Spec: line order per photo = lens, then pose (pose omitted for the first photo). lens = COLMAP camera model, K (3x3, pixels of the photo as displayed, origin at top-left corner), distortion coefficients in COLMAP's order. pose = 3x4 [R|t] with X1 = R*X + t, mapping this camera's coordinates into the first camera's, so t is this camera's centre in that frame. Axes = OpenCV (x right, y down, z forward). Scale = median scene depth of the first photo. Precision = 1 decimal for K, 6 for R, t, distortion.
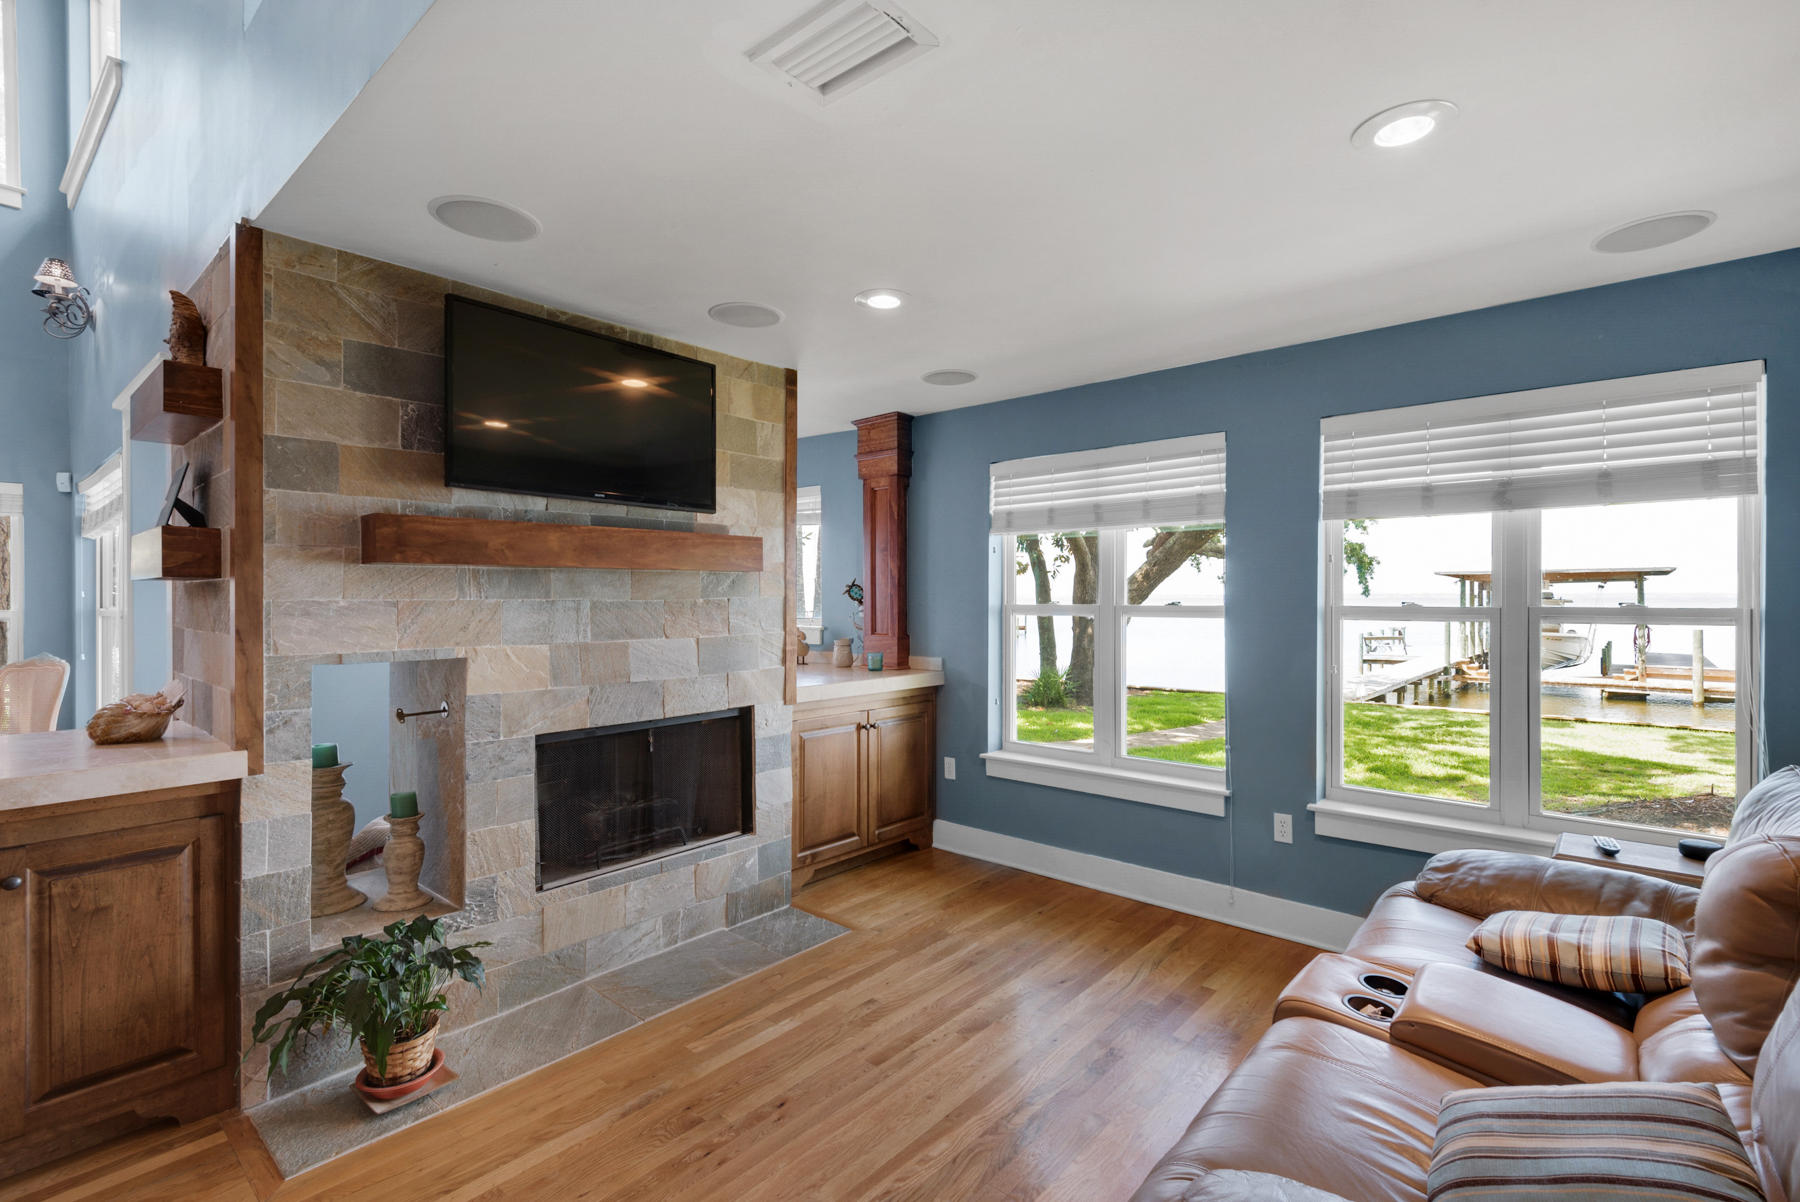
lens RADIAL K [[838.4, 0, 893.7], [0, 838.4, 595.7], [0, 0, 1]] dist [0.032540, -0.018468]
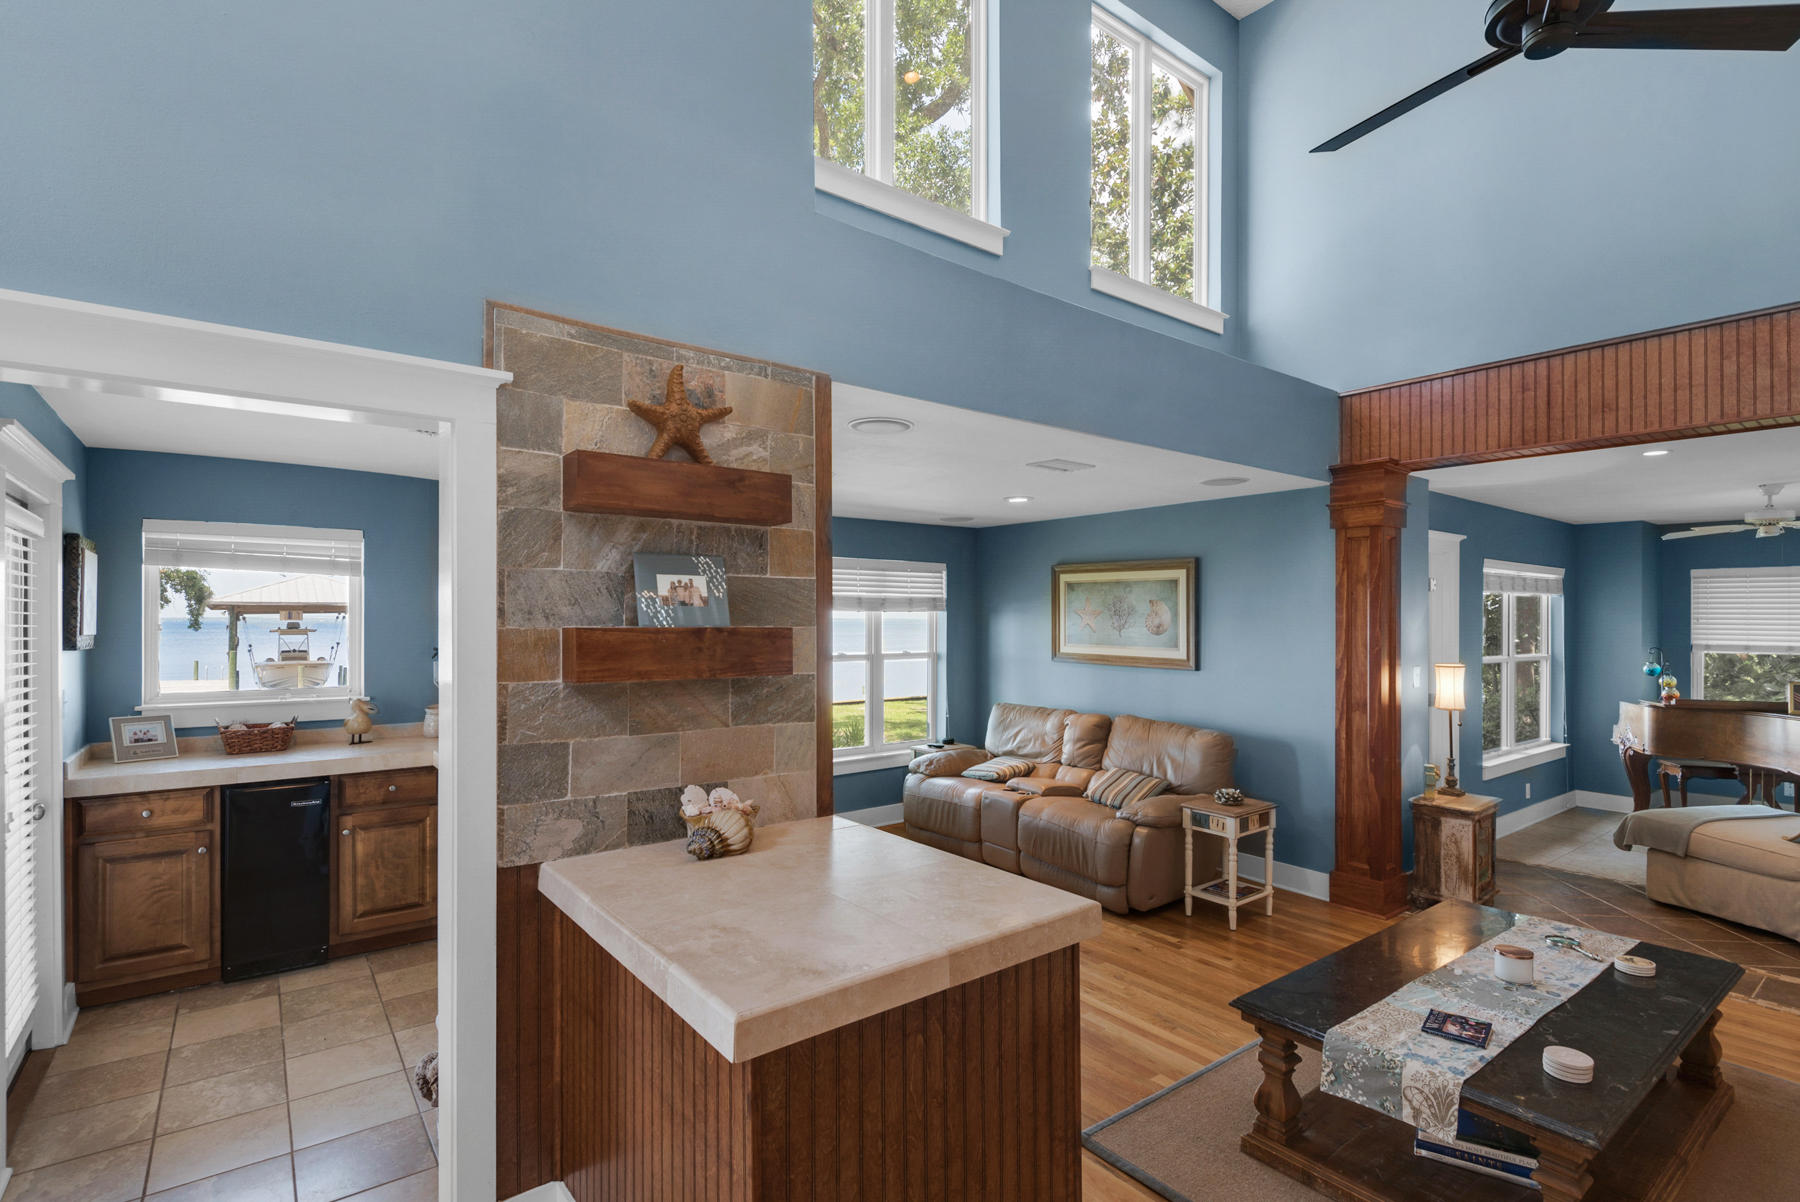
lens RADIAL K [[852.4, 0, 918.3], [0, 852.4, 612.3], [0, 0, 1]] dist [0.019767, -0.021941]
pose [[0.178497, 0.013235, 0.983851, -1.574972], [-0.004144, 0.999911, -0.012699, -0.073587], [-0.983932, -0.001810, 0.178536, 0.535048]]
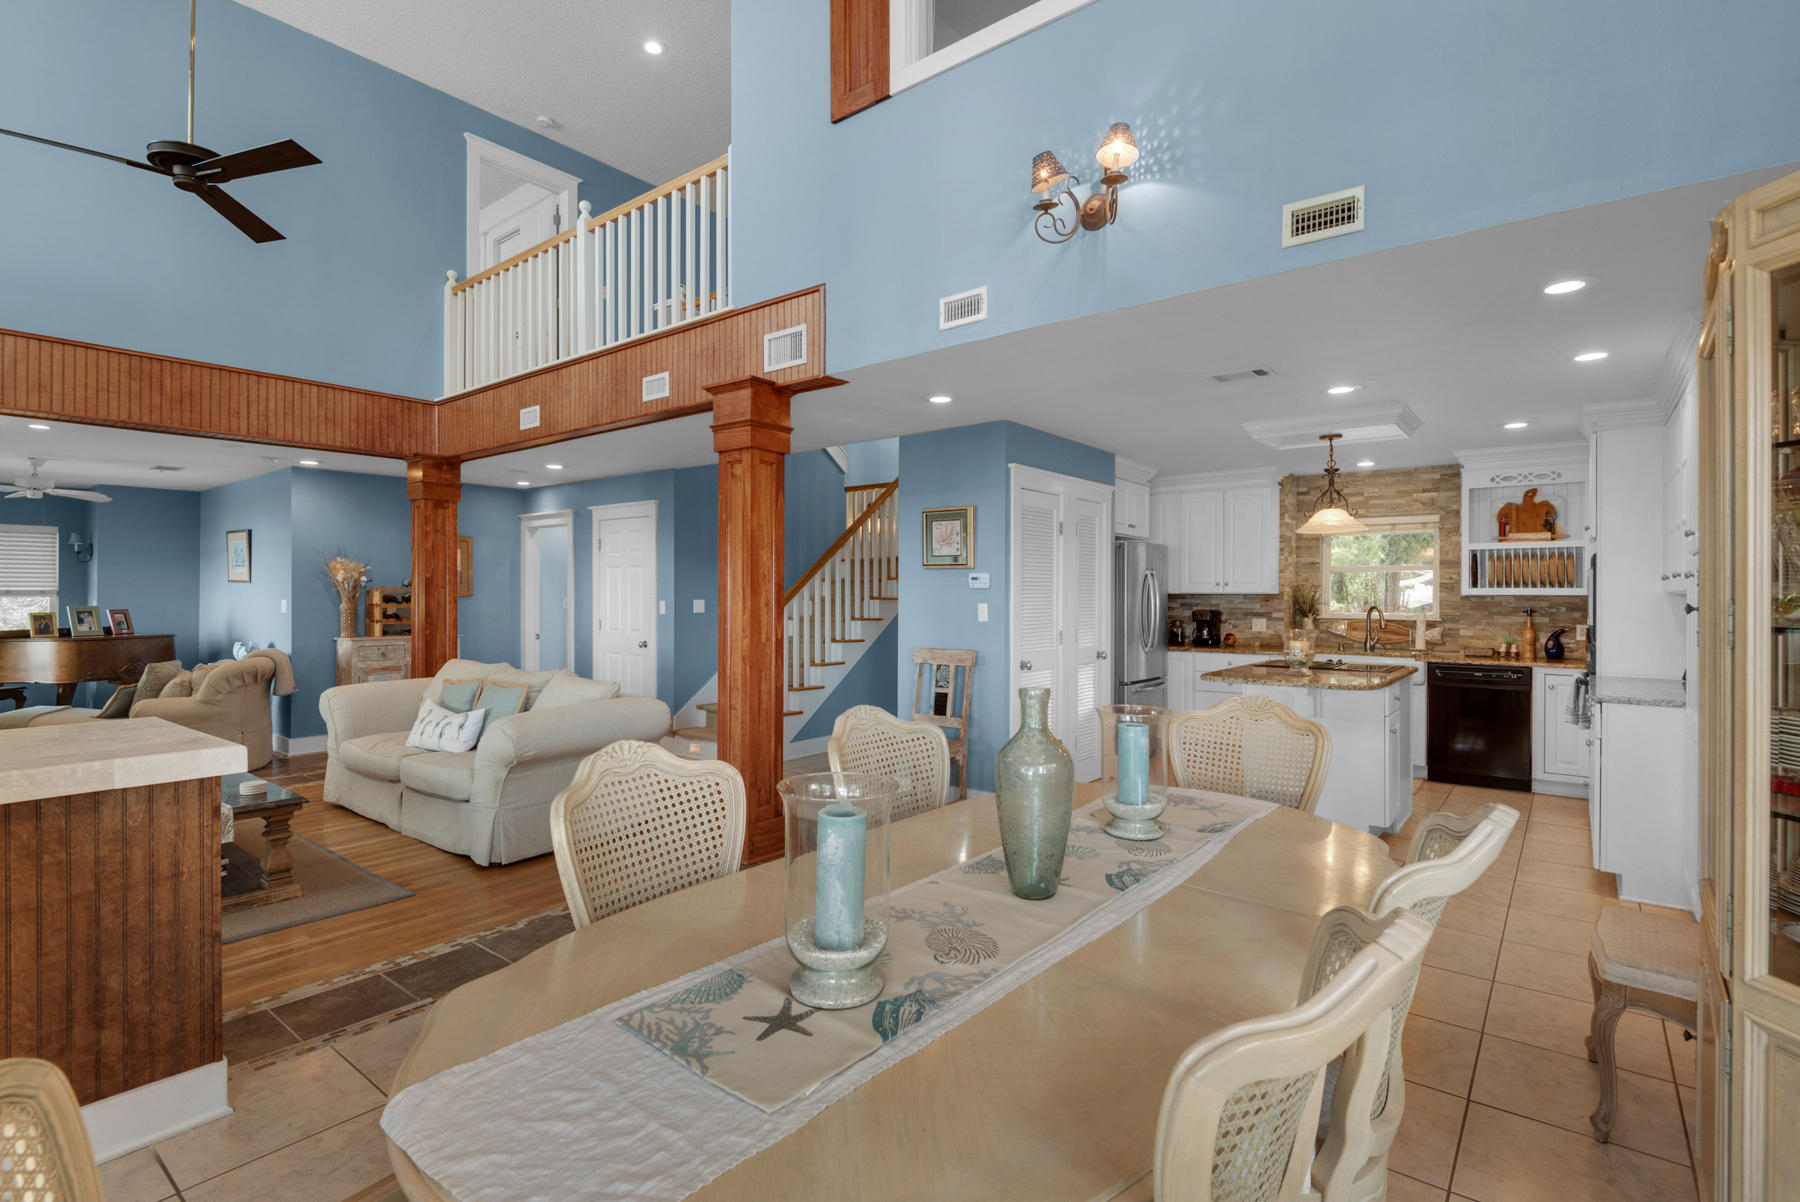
lens RADIAL K [[859.1, 0, 909.2], [0, 859.1, 591.3], [0, 0, 1]] dist [0.020762, -0.022050]
pose [[-0.998285, 0.002109, -0.058508, -1.708648], [0.002396, 0.999985, -0.004841, 0.006136], [0.058497, -0.004973, -0.998275, 1.561818]]
